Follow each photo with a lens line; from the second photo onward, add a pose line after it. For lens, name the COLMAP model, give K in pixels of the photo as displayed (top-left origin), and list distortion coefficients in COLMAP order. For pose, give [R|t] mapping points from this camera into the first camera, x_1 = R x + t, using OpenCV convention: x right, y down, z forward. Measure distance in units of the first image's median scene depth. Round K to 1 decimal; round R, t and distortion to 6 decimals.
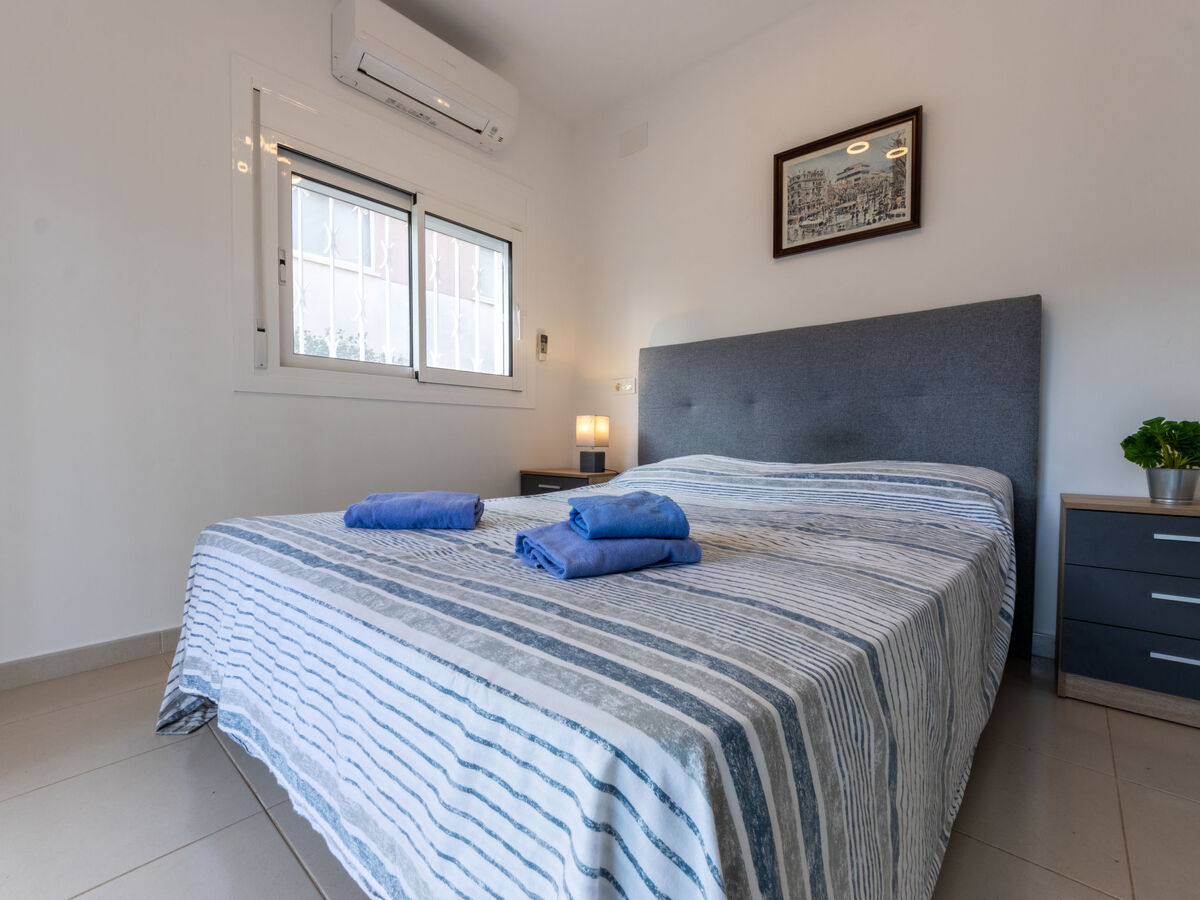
lens RADIAL K [[538.2, 0, 600.3], [0, 538.2, 447.9], [0, 0, 1]] dist [0.000337, -0.001366]
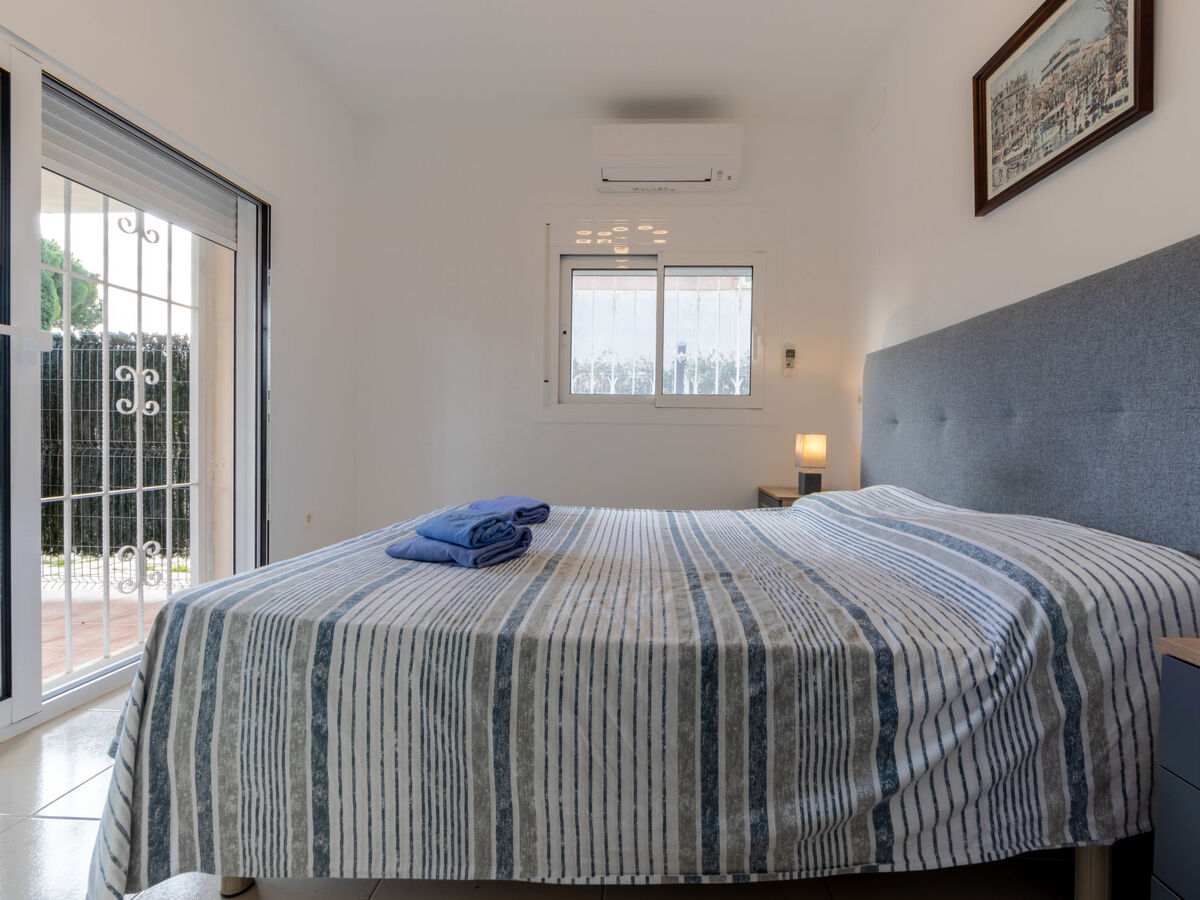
lens RADIAL K [[538.2, 0, 614.0], [0, 538.2, 429.8], [0, 0, 1]] dist [0.000337, -0.001366]
pose [[0.623474, -0.007037, -0.781812, 0.620910], [-0.019299, 0.999516, -0.024387, -0.046551], [0.781606, 0.030292, 0.623037, 0.199373]]
